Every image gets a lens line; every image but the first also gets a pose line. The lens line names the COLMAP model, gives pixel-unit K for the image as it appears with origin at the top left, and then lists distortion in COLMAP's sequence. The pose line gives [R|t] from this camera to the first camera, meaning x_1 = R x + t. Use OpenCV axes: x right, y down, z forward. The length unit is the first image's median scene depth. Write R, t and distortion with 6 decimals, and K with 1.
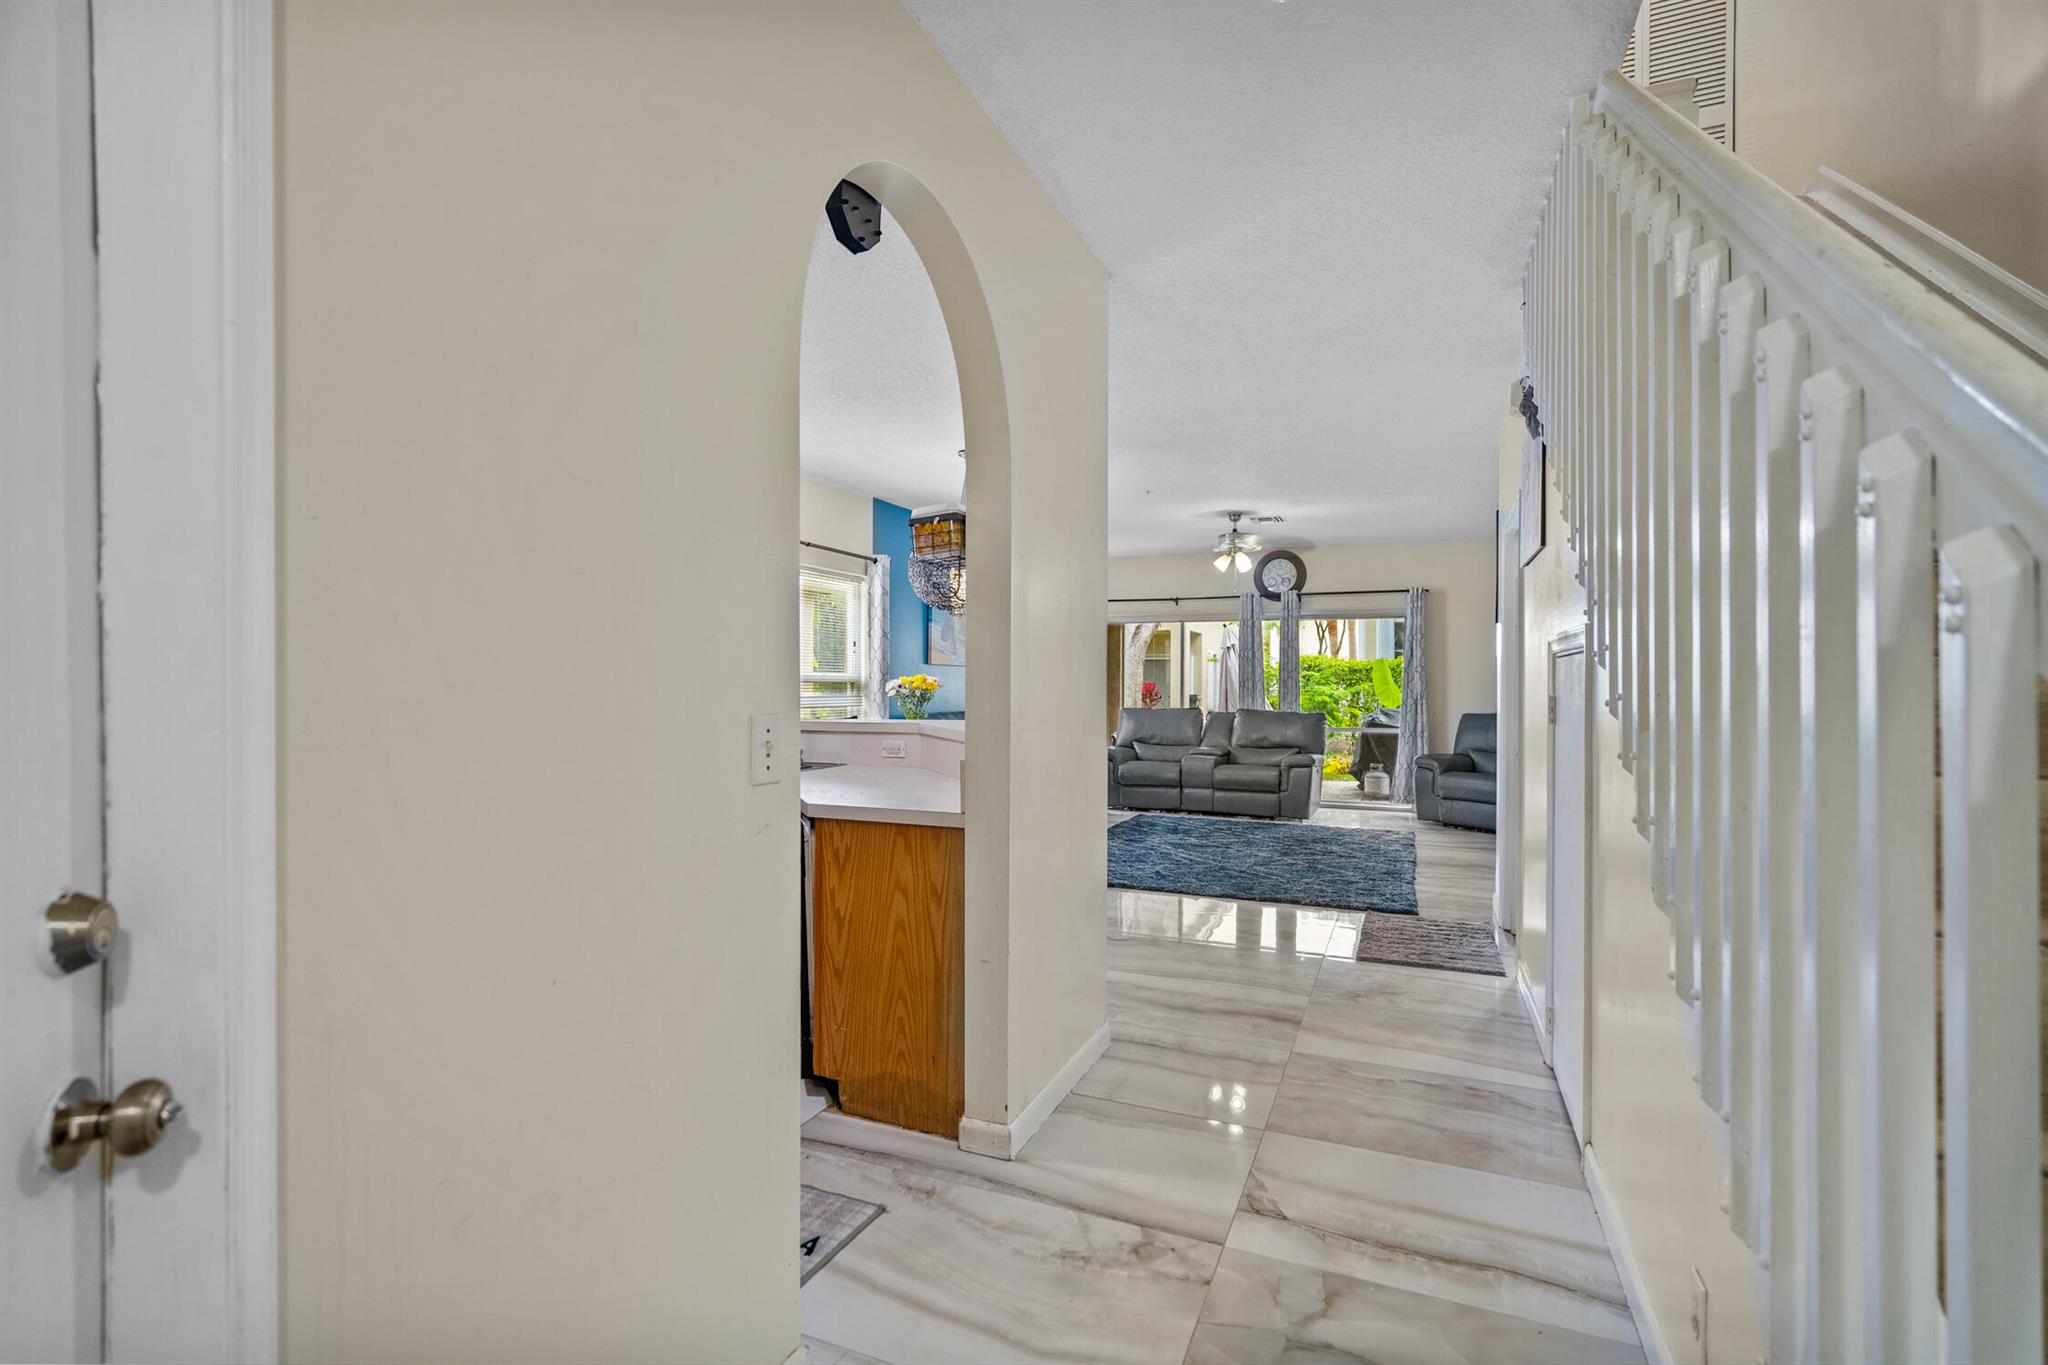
lens RADIAL K [[930.1, 0, 1024.0], [0, 930.1, 682.5], [0, 0, 1]] dist [-0.009307, 0.005301]
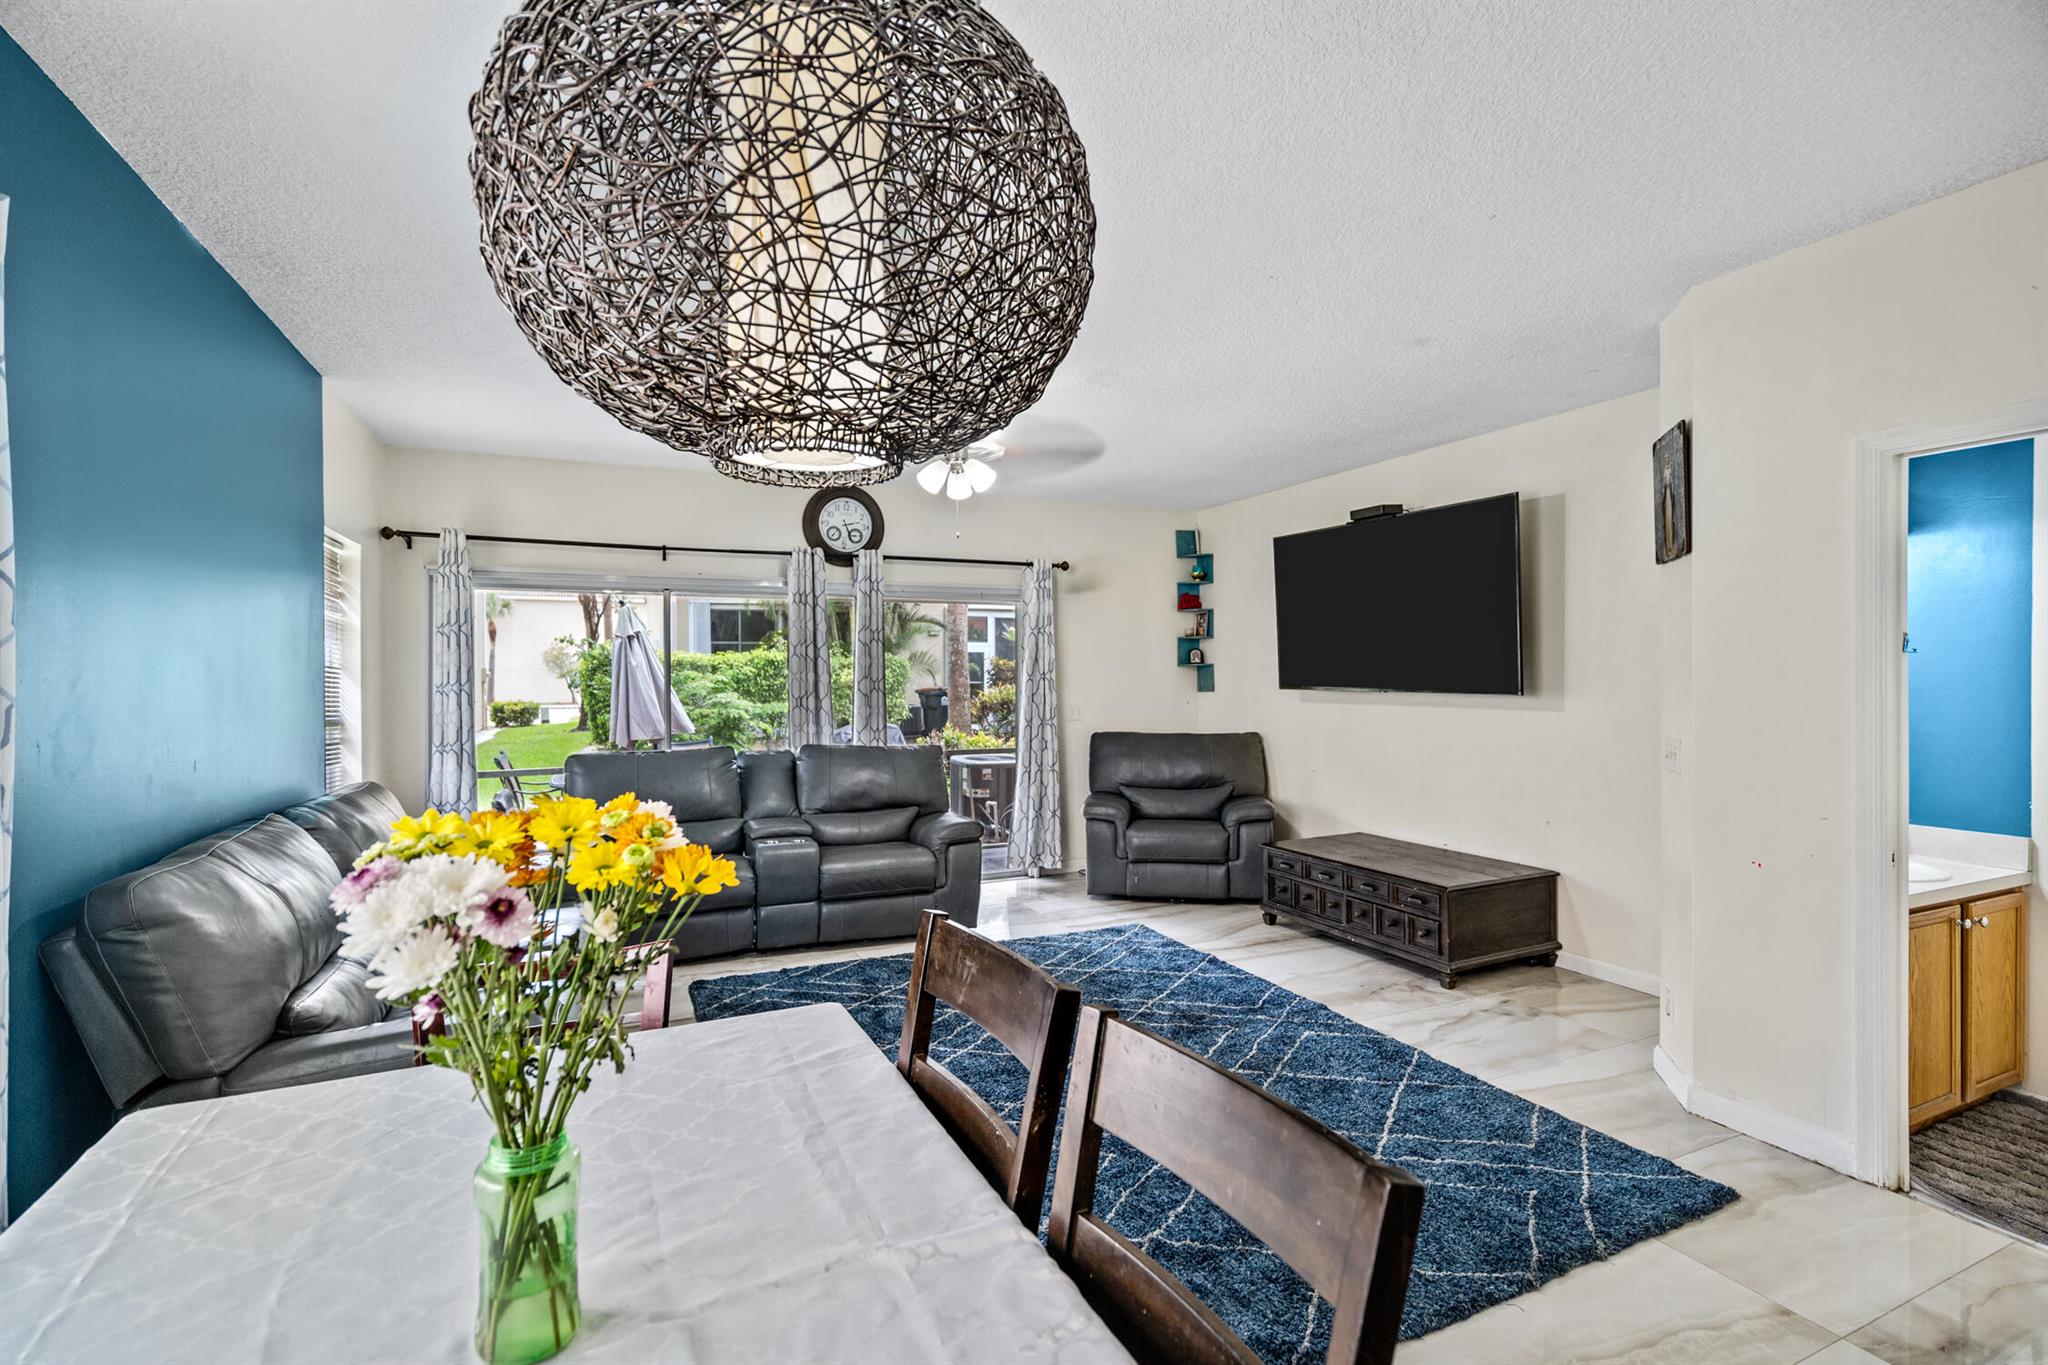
lens RADIAL K [[935.2, 0, 1020.9], [0, 935.2, 671.7], [0, 0, 1]] dist [-0.000844, 0.000766]
pose [[0.675609, -0.005587, 0.737239, -0.141519], [0.005430, 0.999982, 0.002603, -0.023981], [-0.737240, 0.002244, 0.675628, 0.653096]]
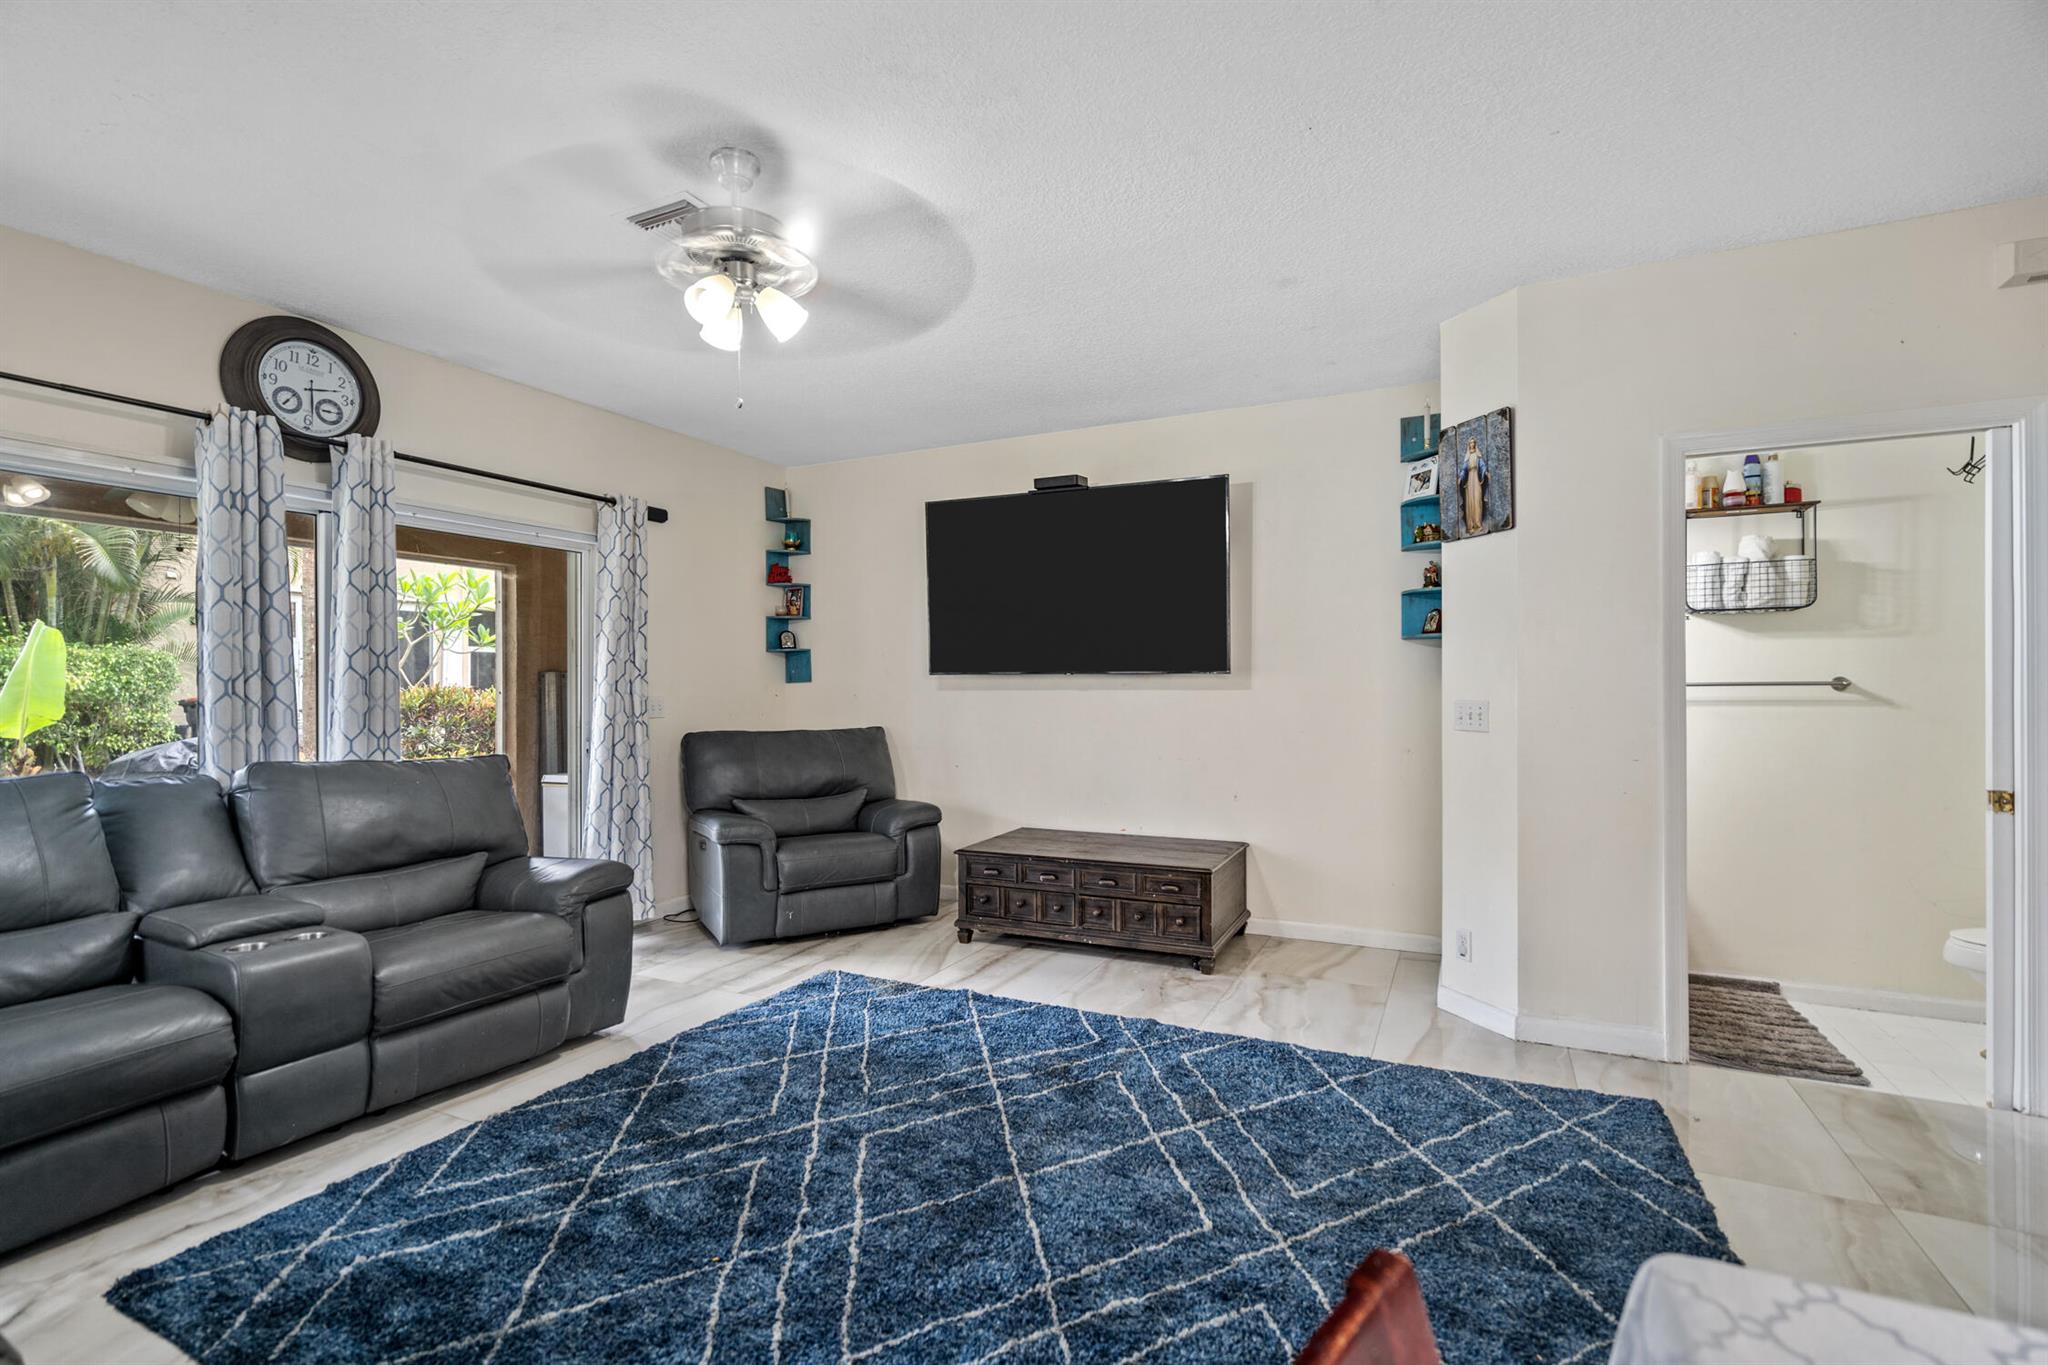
lens RADIAL K [[930.1, 0, 1024.0], [0, 930.1, 682.5], [0, 0, 1]] dist [-0.009307, 0.005301]
pose [[0.055593, -0.000219, 0.998453, -0.097655], [0.001202, 0.999999, 0.000153, 0.000729], [-0.998453, 0.001191, 0.055593, 0.927695]]
